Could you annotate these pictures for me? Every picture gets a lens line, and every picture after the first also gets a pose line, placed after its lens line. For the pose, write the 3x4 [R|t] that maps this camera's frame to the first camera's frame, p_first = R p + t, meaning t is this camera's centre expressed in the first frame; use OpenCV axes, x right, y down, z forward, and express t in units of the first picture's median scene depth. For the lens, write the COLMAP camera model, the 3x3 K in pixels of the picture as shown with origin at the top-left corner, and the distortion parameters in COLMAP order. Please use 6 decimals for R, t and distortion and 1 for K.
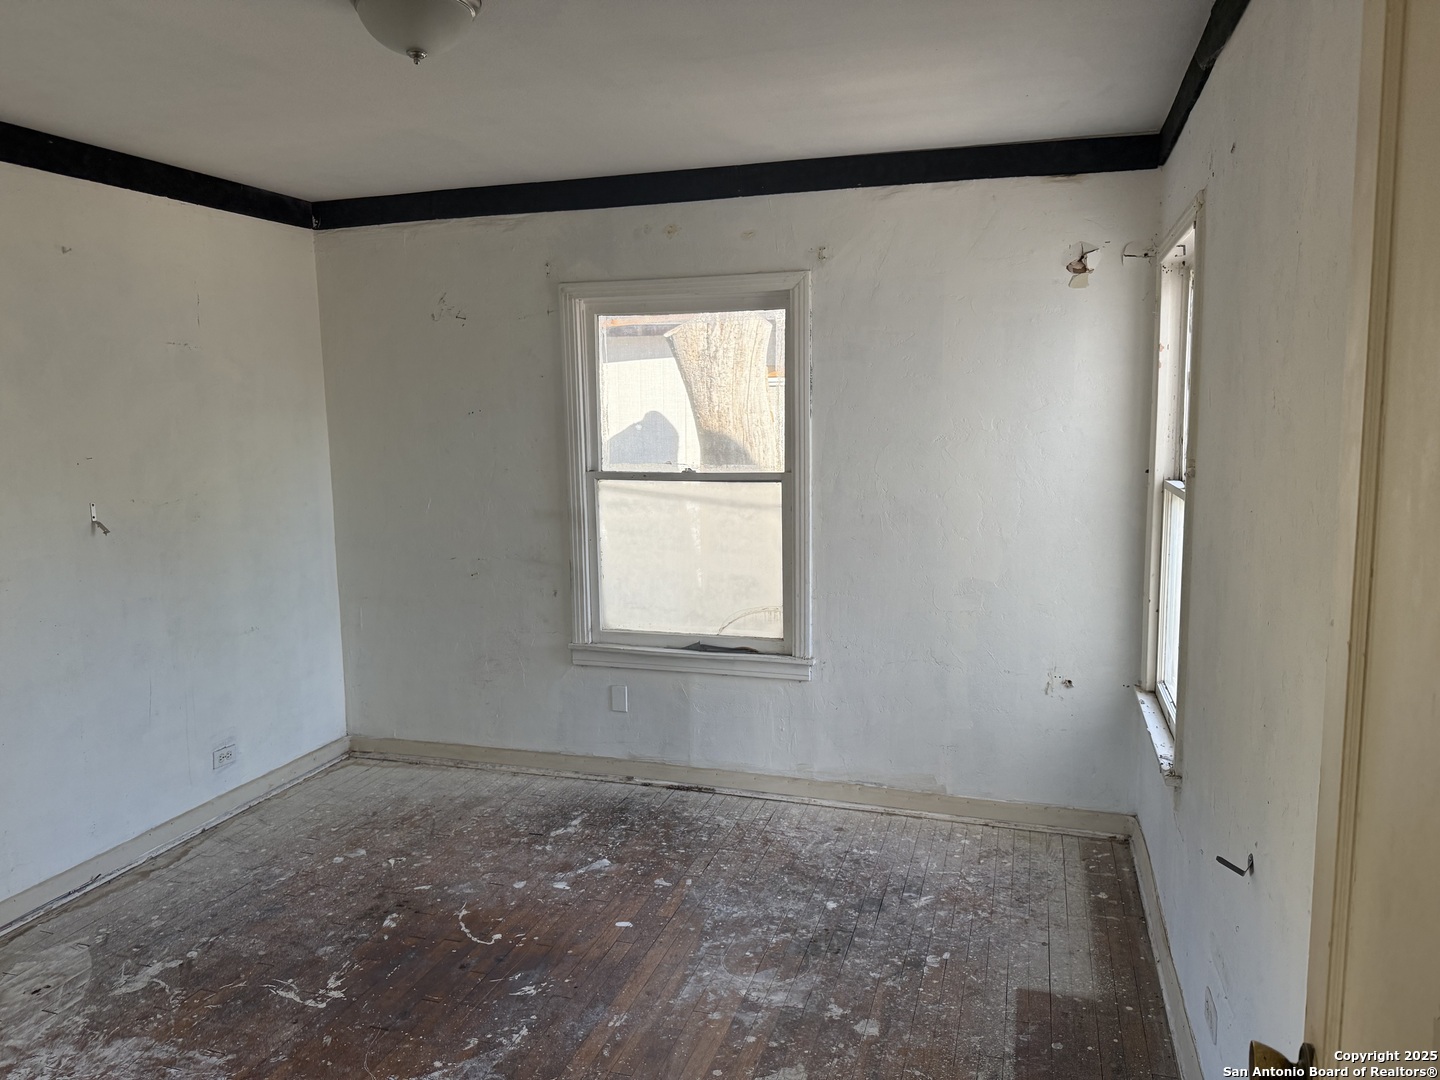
lens RADIAL K [[995.9, 0, 718.9], [0, 995.9, 544.4], [0, 0, 1]] dist [0.130204, -0.189452]
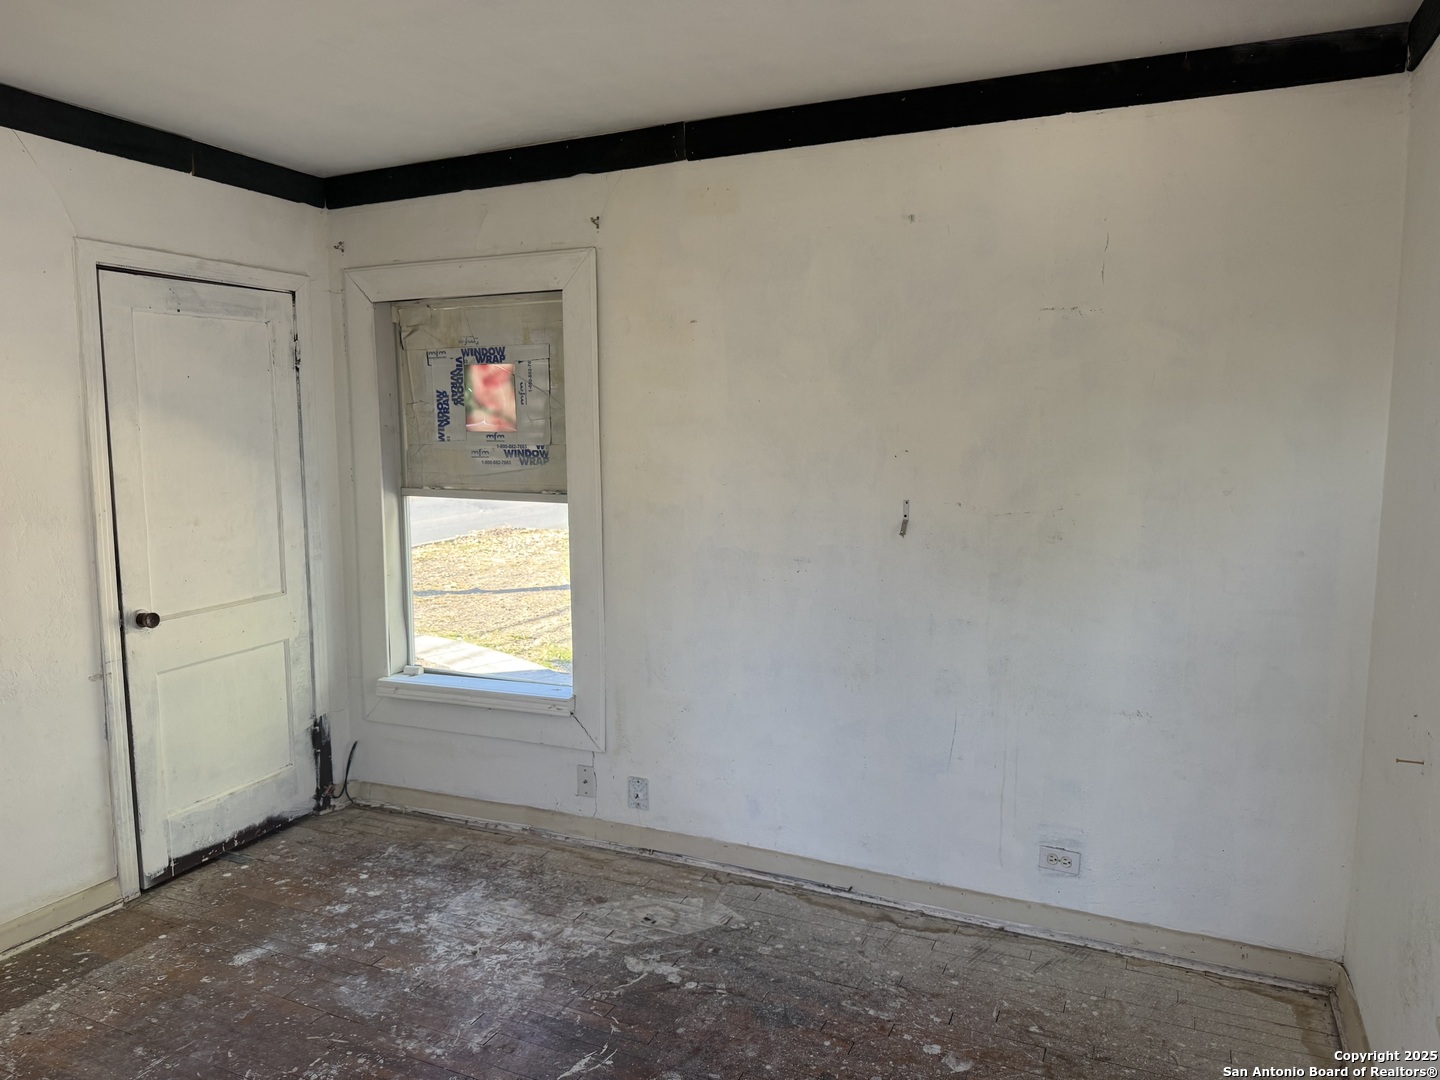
lens RADIAL K [[1020.5, 0, 697.2], [0, 1020.5, 535.5], [0, 0, 1]] dist [0.085564, -0.103204]
pose [[-0.131795, 0.141999, -0.981054, 0.297469], [-0.126616, 0.979169, 0.158736, -0.127211], [0.983157, 0.145138, -0.111070, 0.896083]]
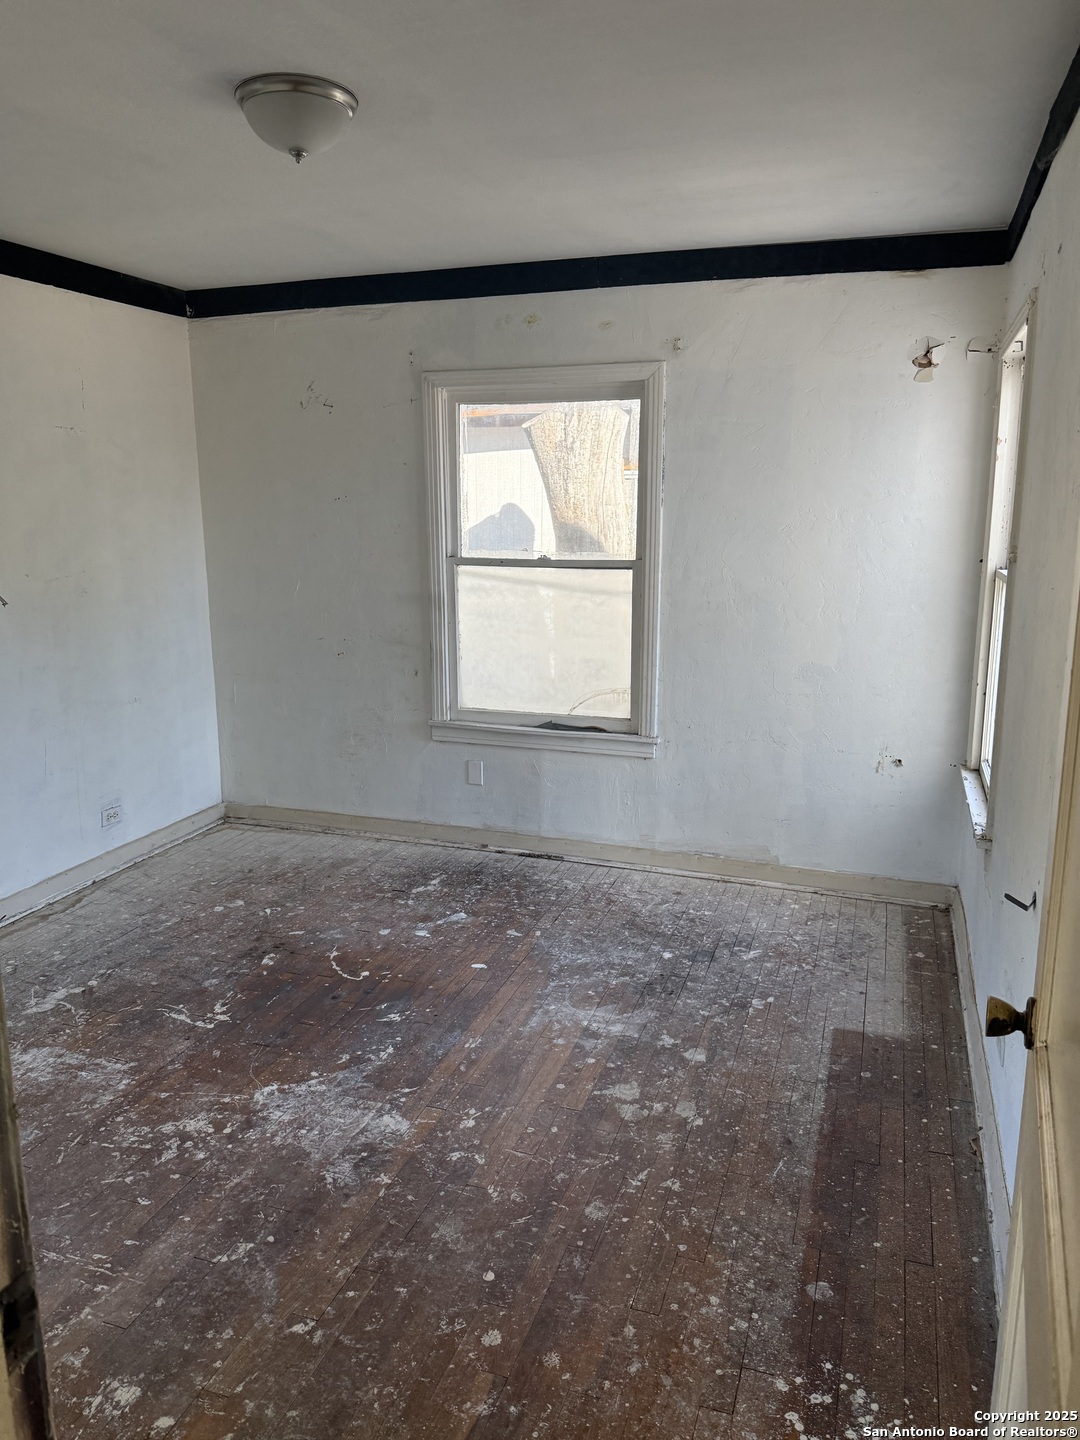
lens RADIAL K [[995.9, 0, 545.3], [0, 995.9, 709.9], [0, 0, 1]] dist [0.130204, -0.189452]
pose [[0.999461, 0.019021, -0.026768, 0.002468], [-0.017211, 0.997652, 0.066289, 0.018472], [0.027966, -0.065793, 0.997441, -0.065322]]
